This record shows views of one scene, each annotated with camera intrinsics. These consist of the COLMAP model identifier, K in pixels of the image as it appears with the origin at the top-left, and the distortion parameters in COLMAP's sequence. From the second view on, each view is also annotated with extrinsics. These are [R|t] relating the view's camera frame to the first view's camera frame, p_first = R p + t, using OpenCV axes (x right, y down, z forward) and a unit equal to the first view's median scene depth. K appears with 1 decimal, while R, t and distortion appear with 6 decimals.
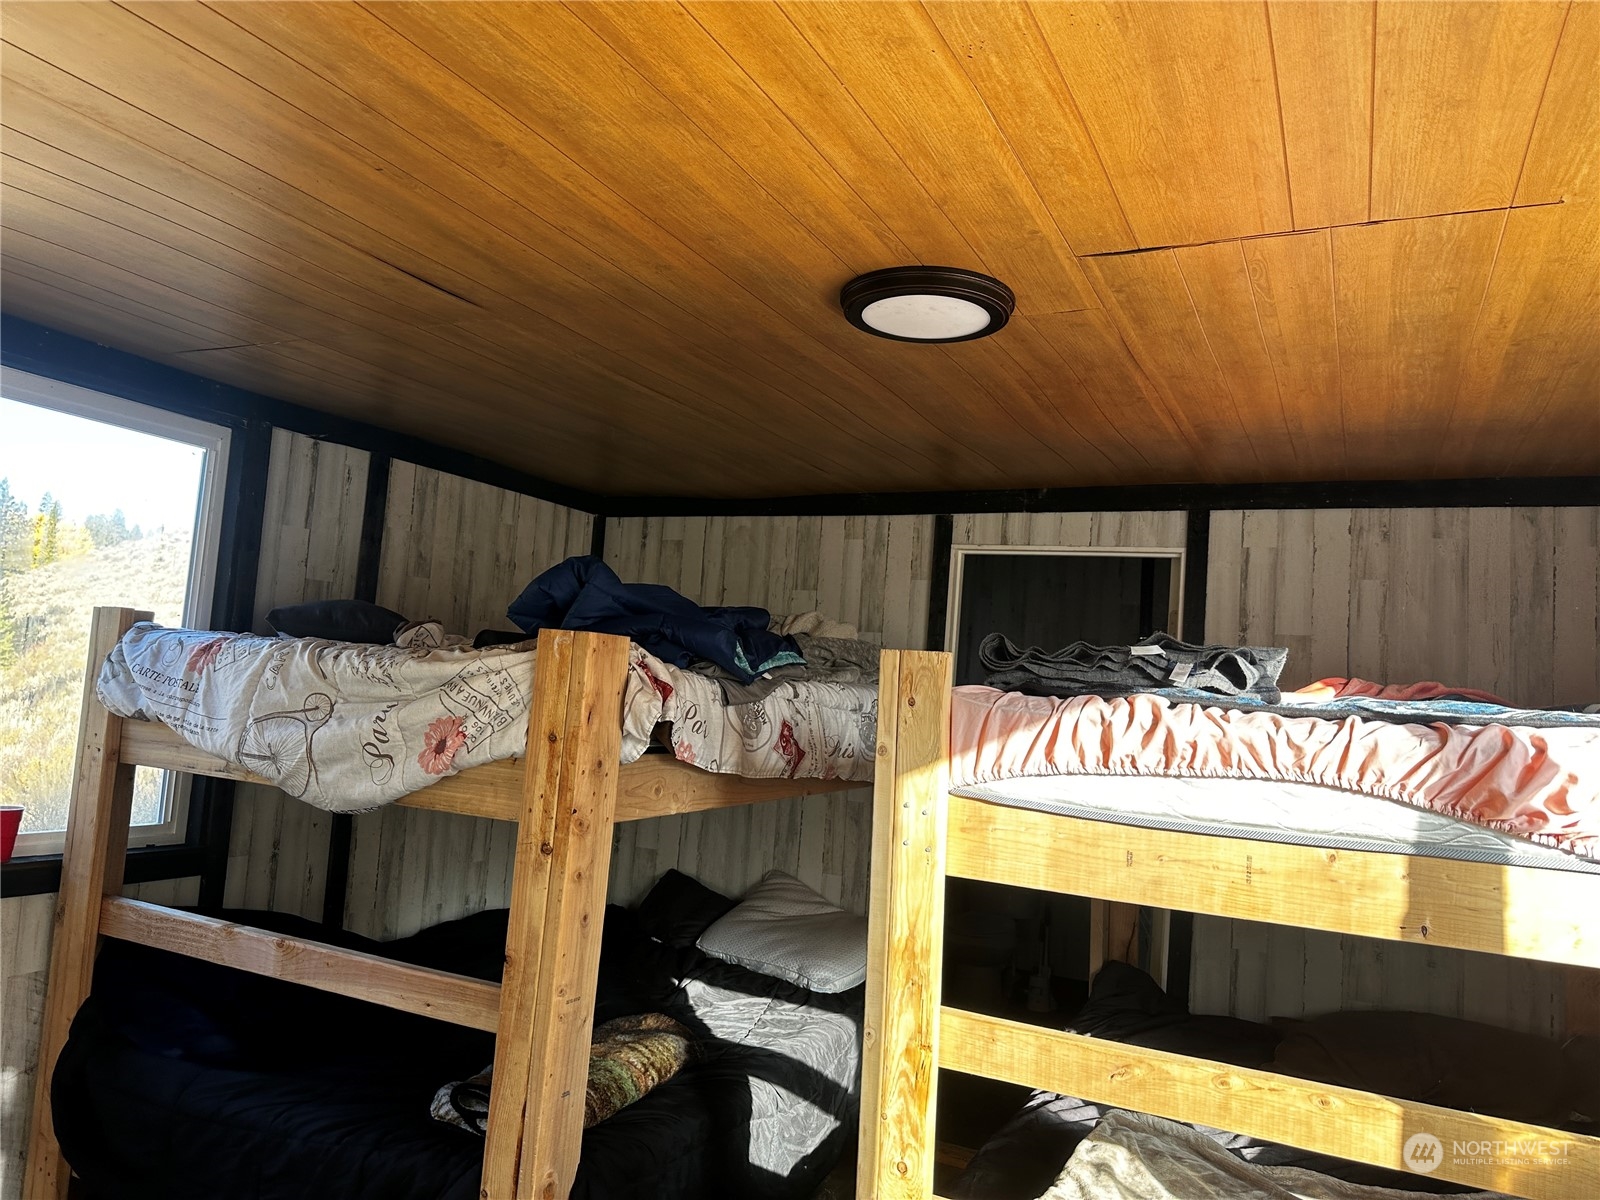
lens RADIAL K [[1113.0, 0, 800.0], [0, 1113.0, 600.0], [0, 0, 1]] dist [0.000829, 0.000268]
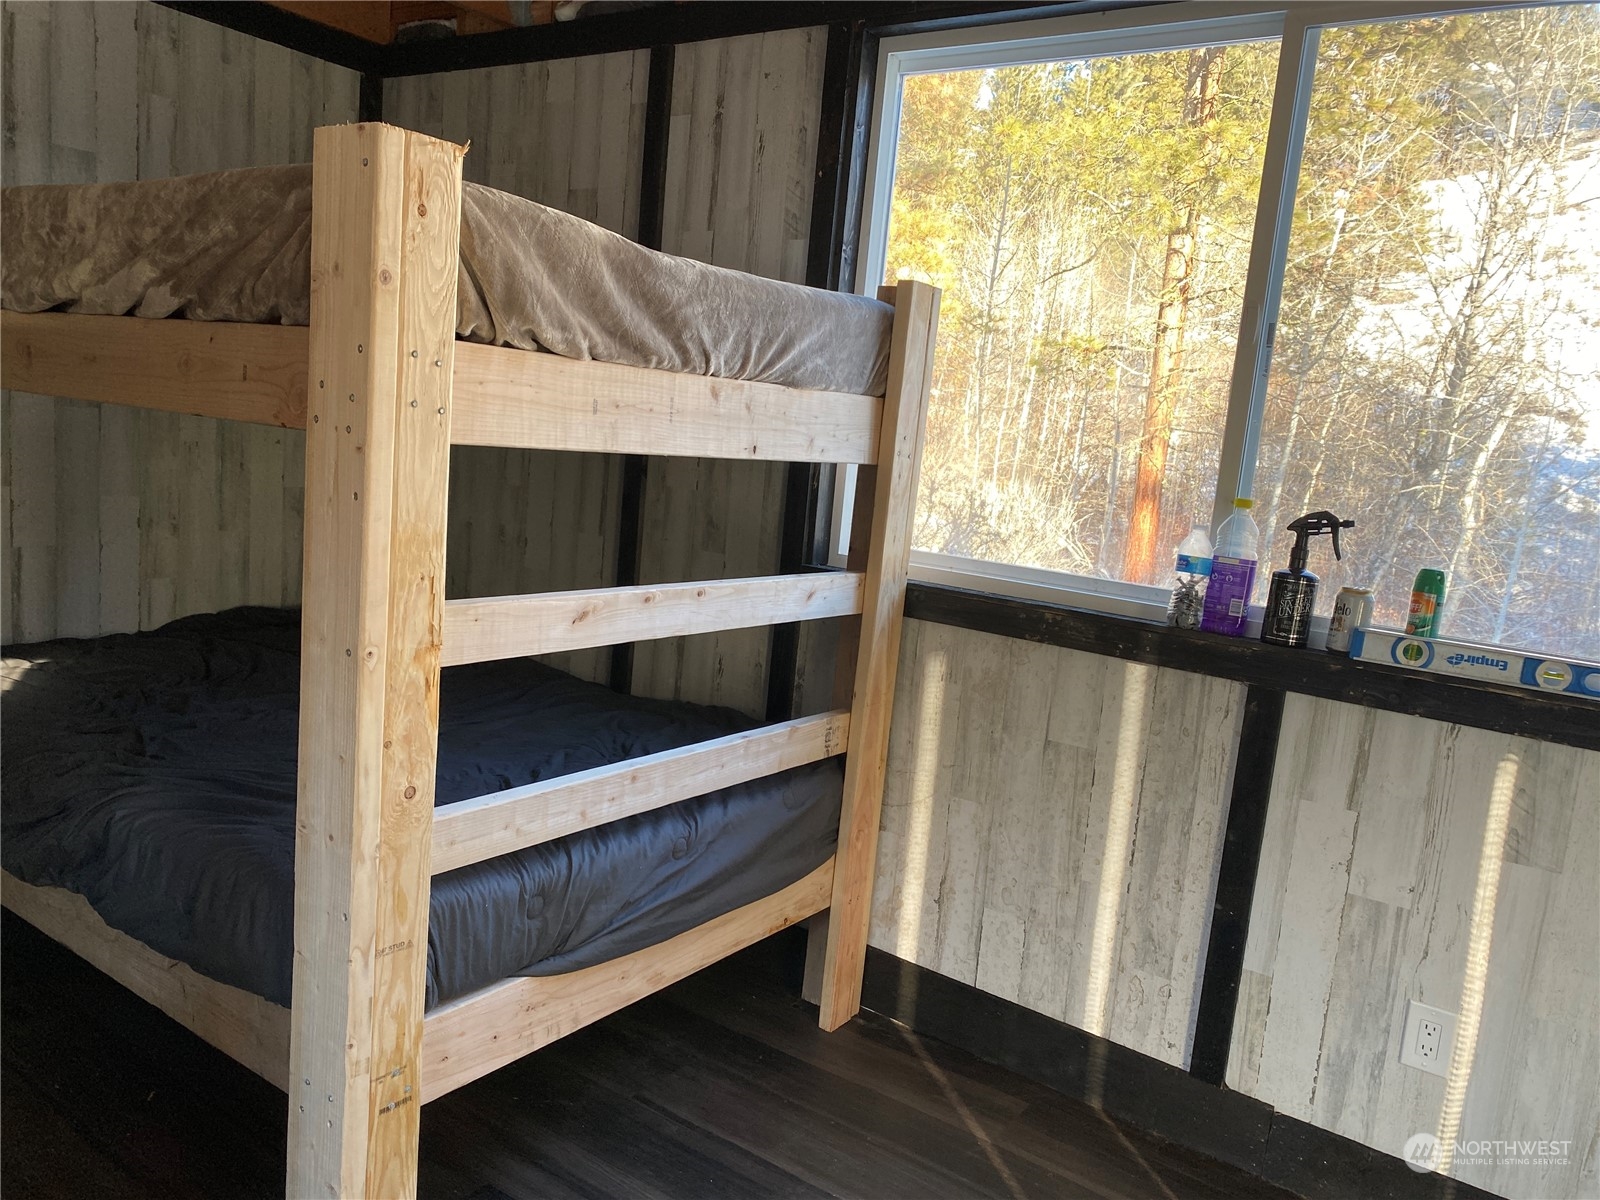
lens RADIAL K [[1246.6, 0, 800.0], [0, 1246.6, 600.0], [0, 0, 1]] dist [0.001136, -0.002139]
pose [[0.173897, -0.195012, 0.965262, -0.396560], [-0.156321, 0.962301, 0.222576, 0.064894], [-0.972277, -0.189596, 0.136857, 0.335940]]
